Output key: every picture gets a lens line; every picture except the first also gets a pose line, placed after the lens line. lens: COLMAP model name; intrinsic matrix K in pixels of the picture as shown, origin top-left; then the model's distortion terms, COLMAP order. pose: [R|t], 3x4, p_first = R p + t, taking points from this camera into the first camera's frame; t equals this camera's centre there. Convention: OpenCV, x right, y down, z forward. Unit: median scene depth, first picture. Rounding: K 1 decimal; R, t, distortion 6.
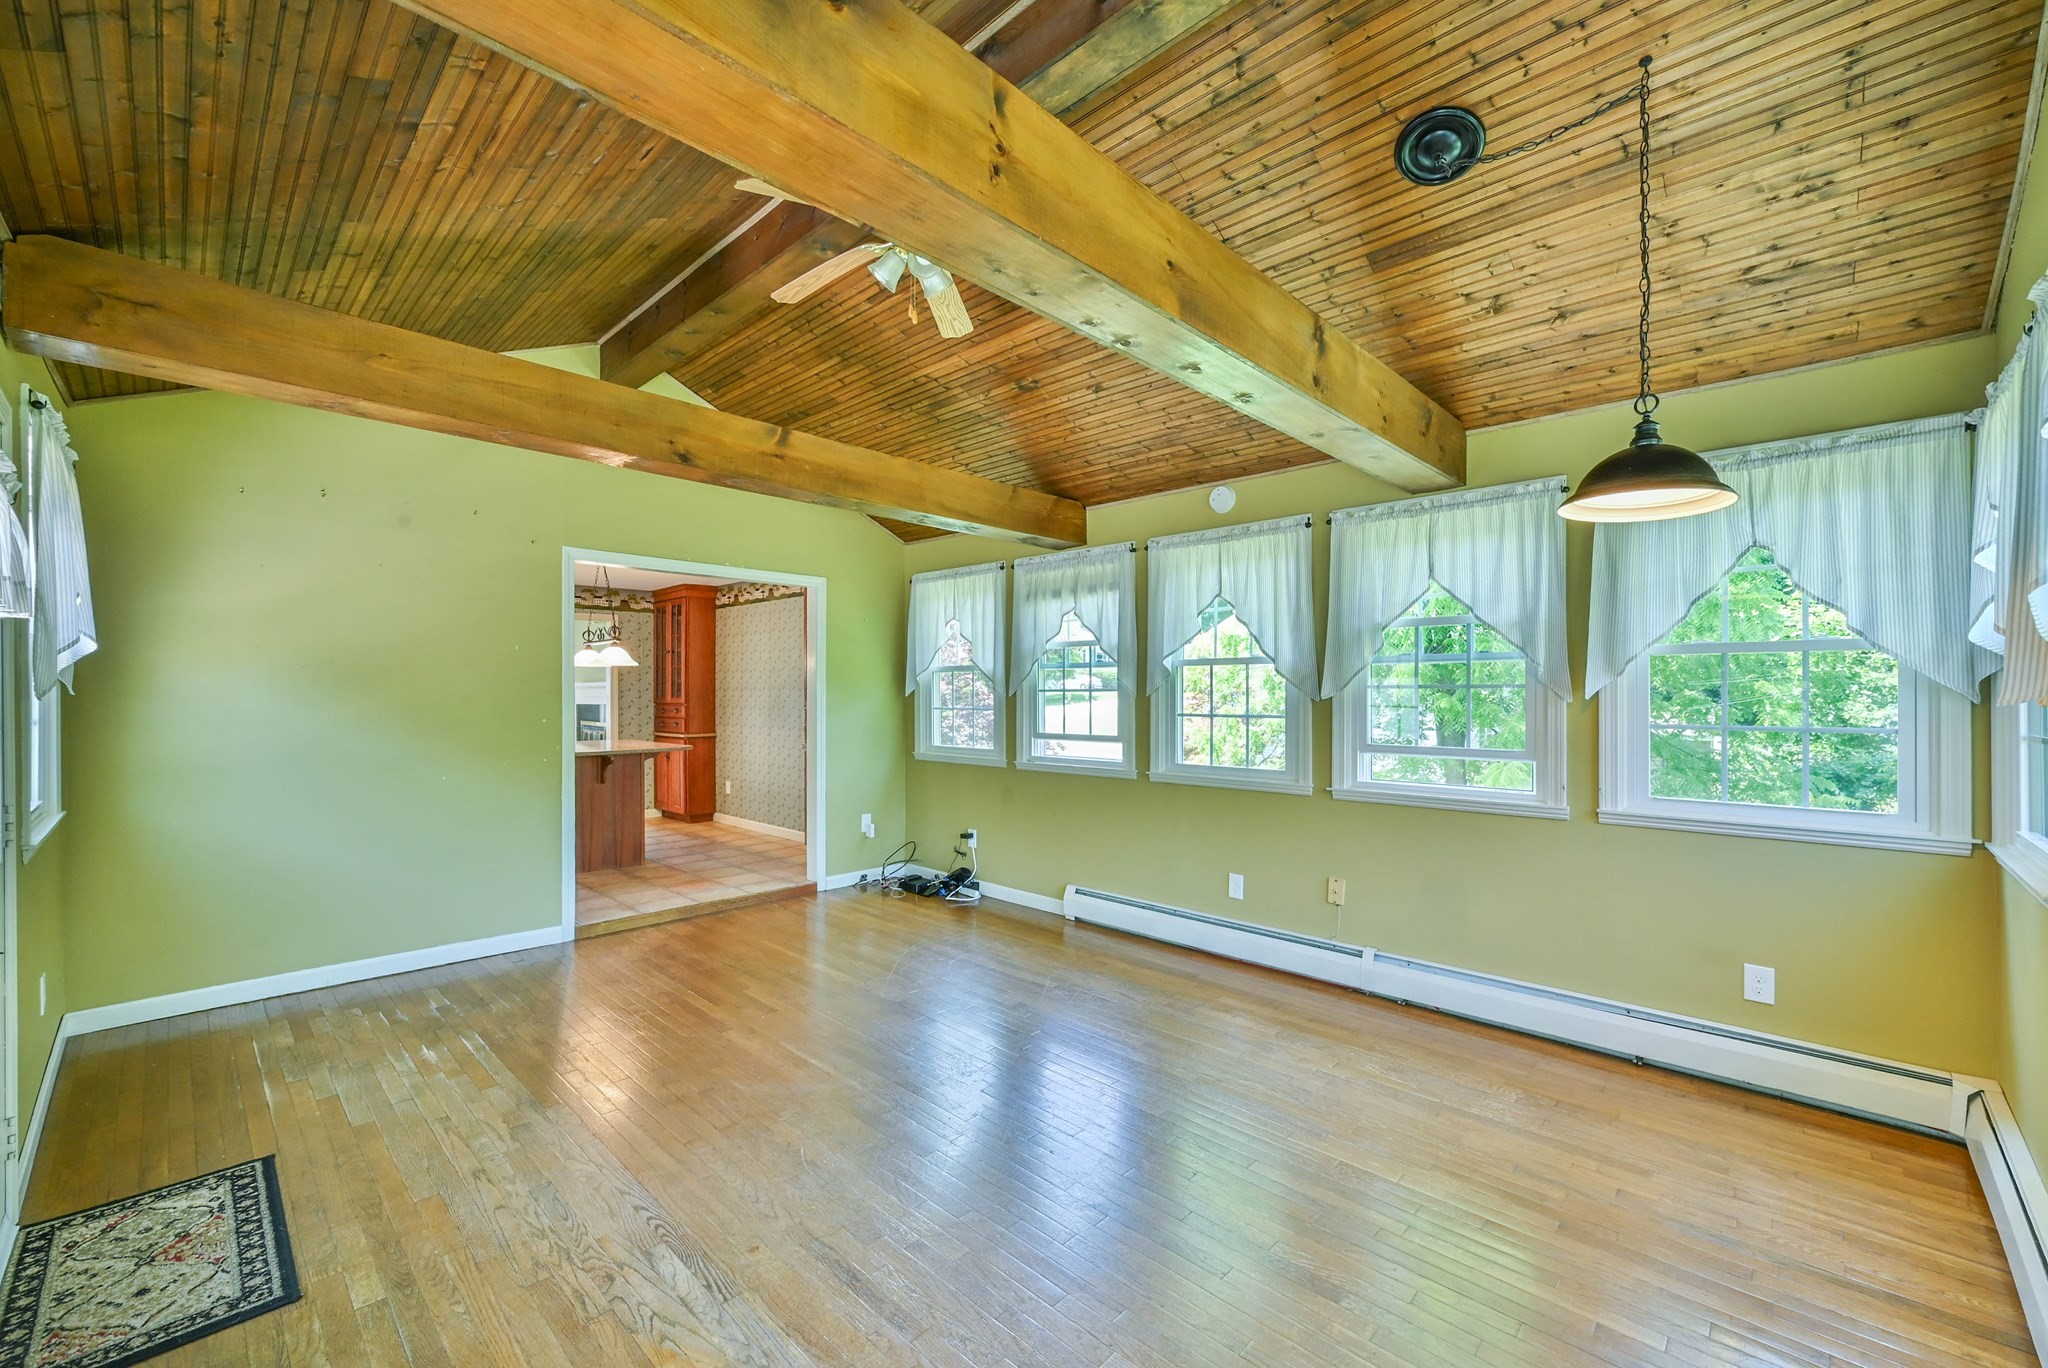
lens RADIAL K [[808.7, 0, 1018.4], [0, 808.7, 686.0], [0, 0, 1]] dist [-0.000816, 0.000199]
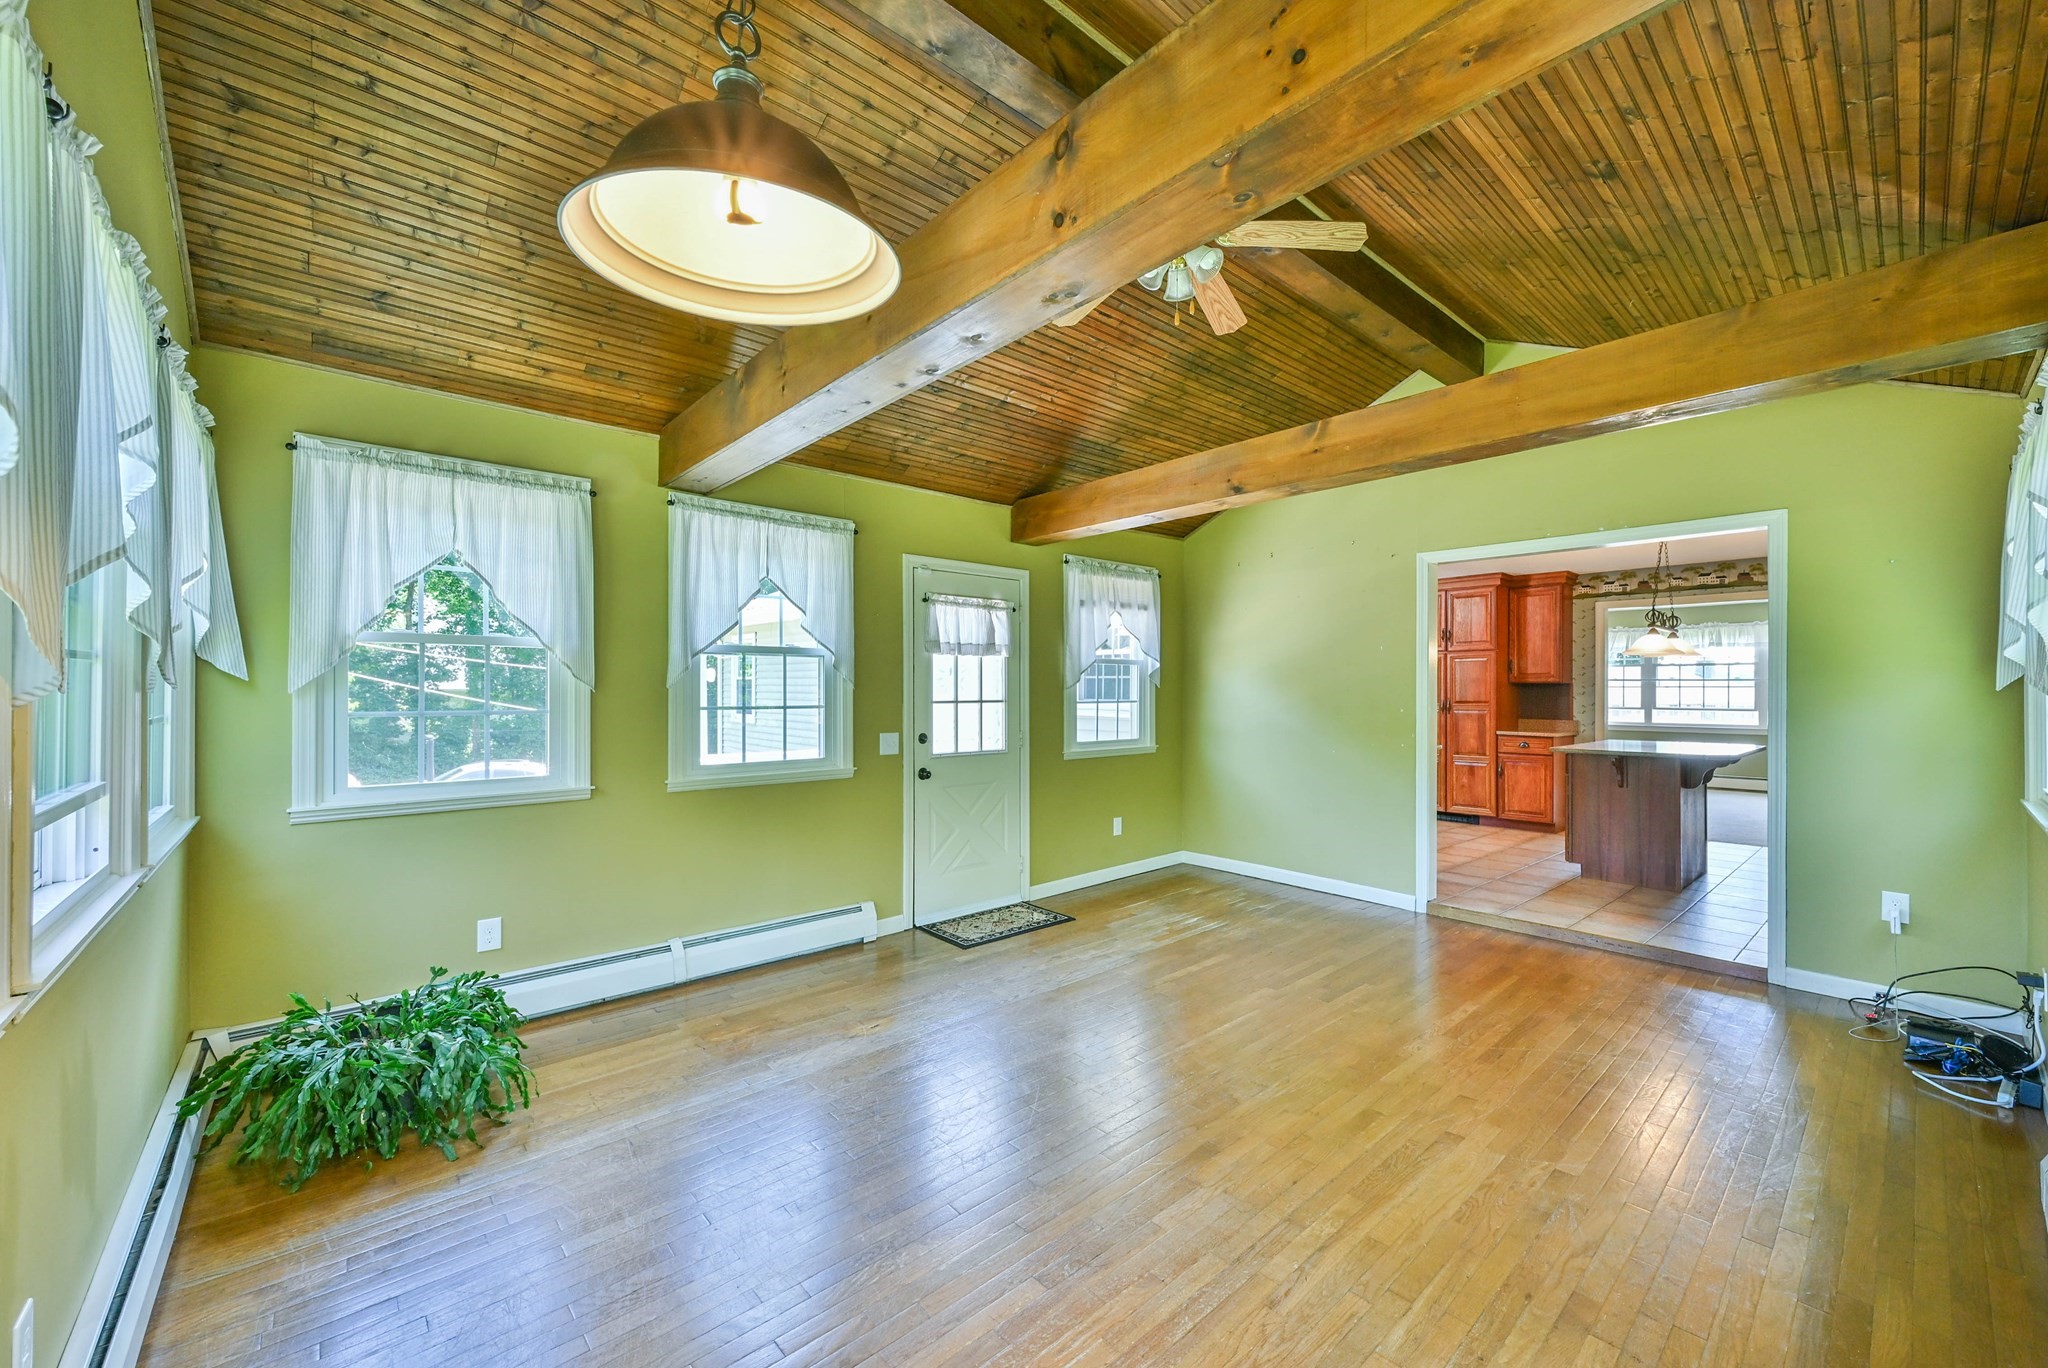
lens RADIAL K [[846.6, 0, 1063.9], [0, 846.6, 687.4], [0, 0, 1]] dist [-0.000464, -0.000042]
pose [[-0.040387, 0.004069, -0.999176, 0.695424], [0.002918, 0.999988, 0.003955, 0.006265], [0.999180, -0.002756, -0.040398, 0.649424]]
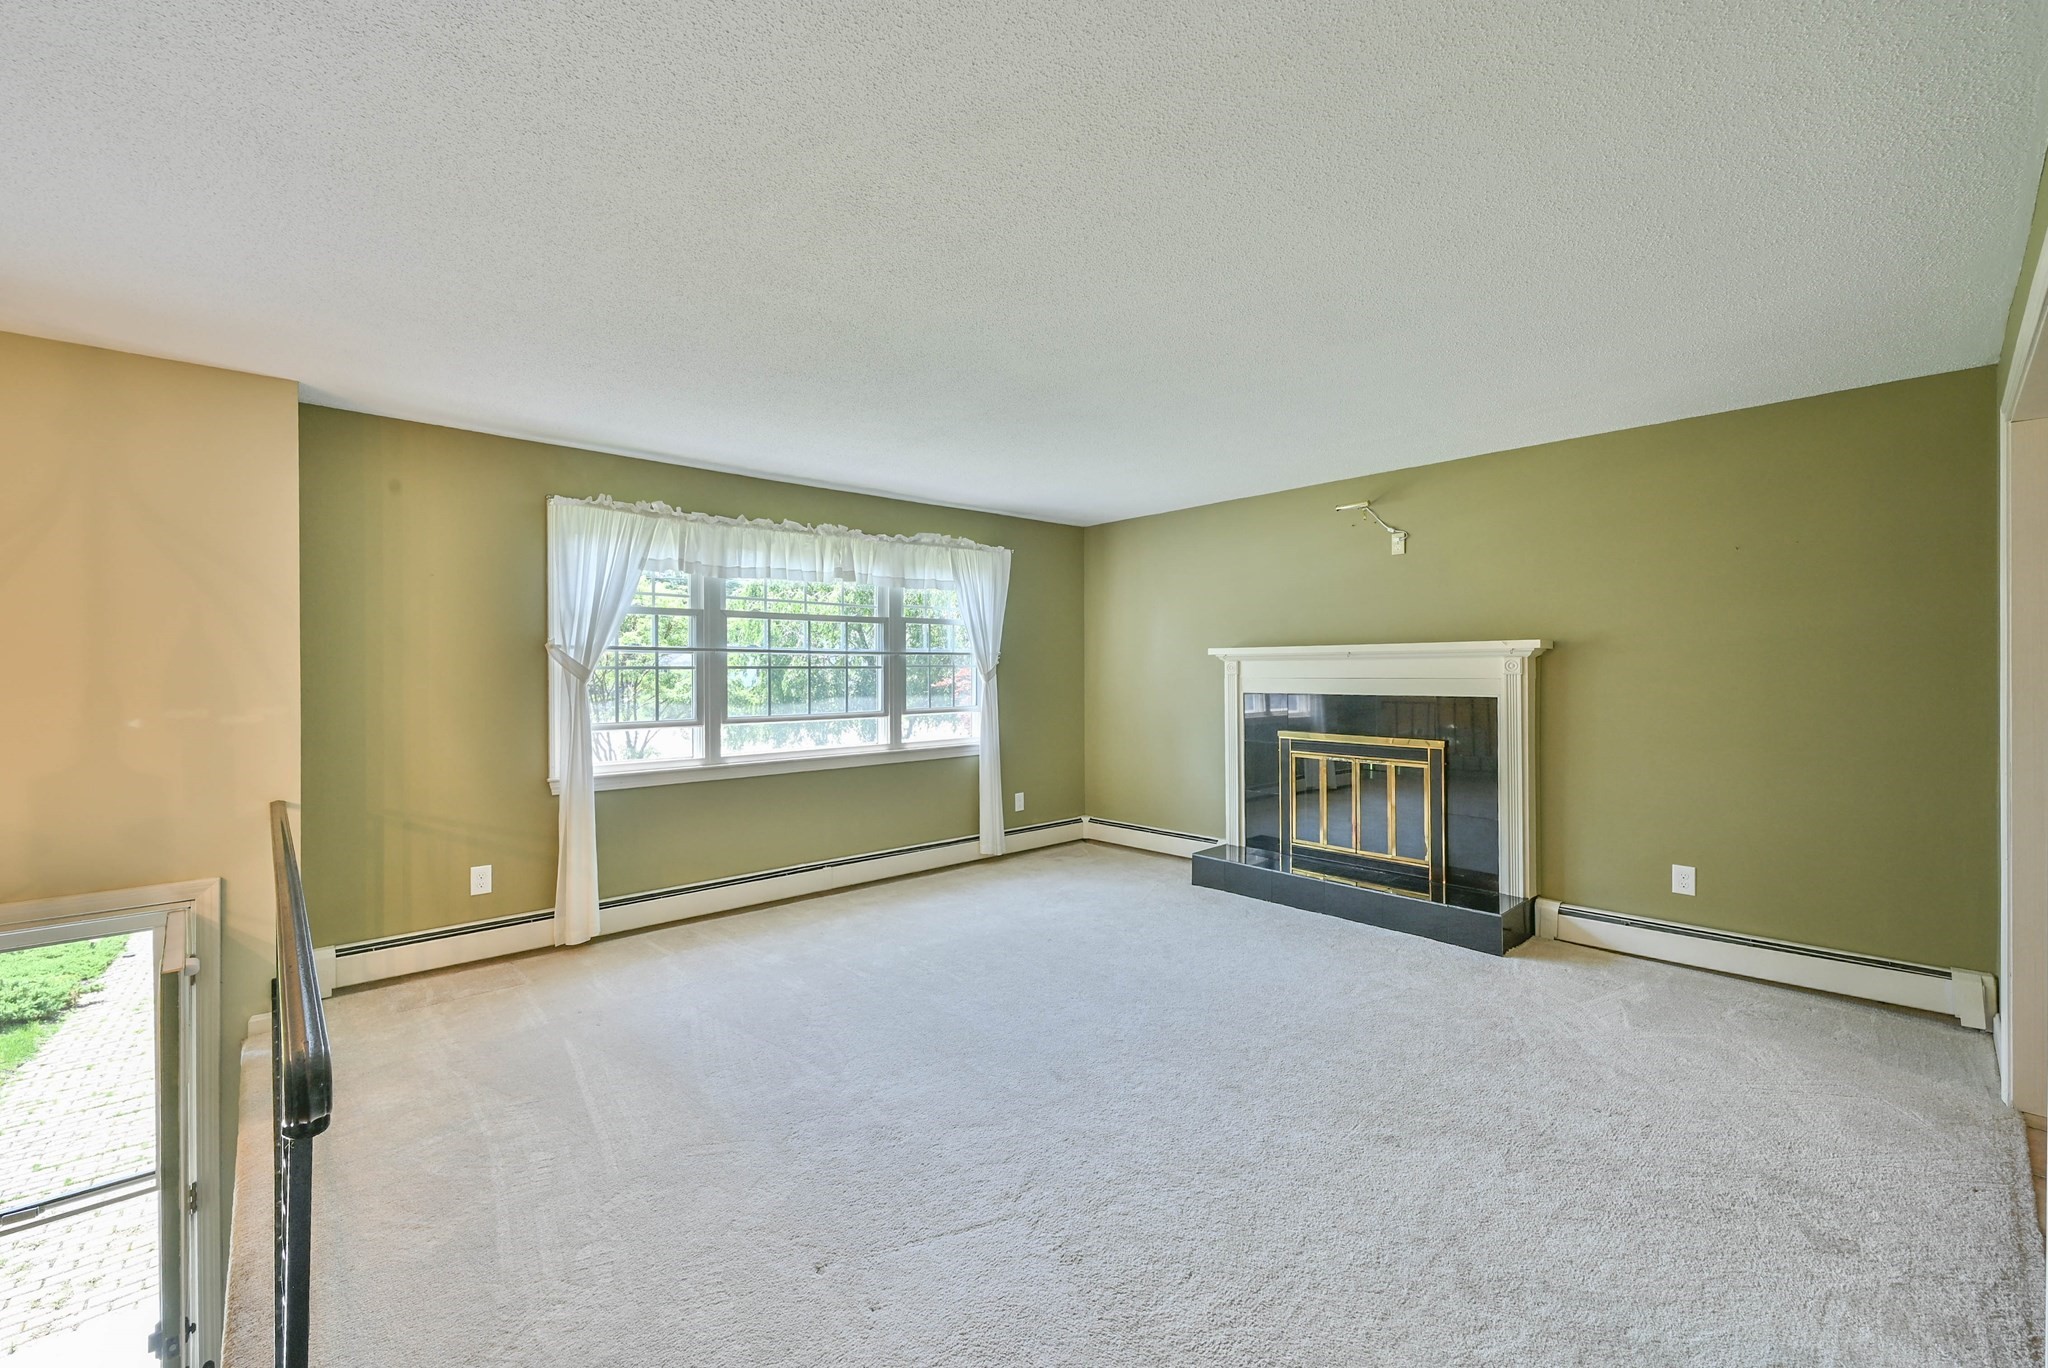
lens RADIAL K [[827.5, 0, 1042.9], [0, 827.5, 675.2], [0, 0, 1]] dist [-0.000600, -0.000155]
pose [[0.998000, -0.001685, -0.063192, -1.820290], [0.002638, 0.999884, 0.015009, 0.015679], [0.063159, -0.015145, 0.997889, 1.461702]]
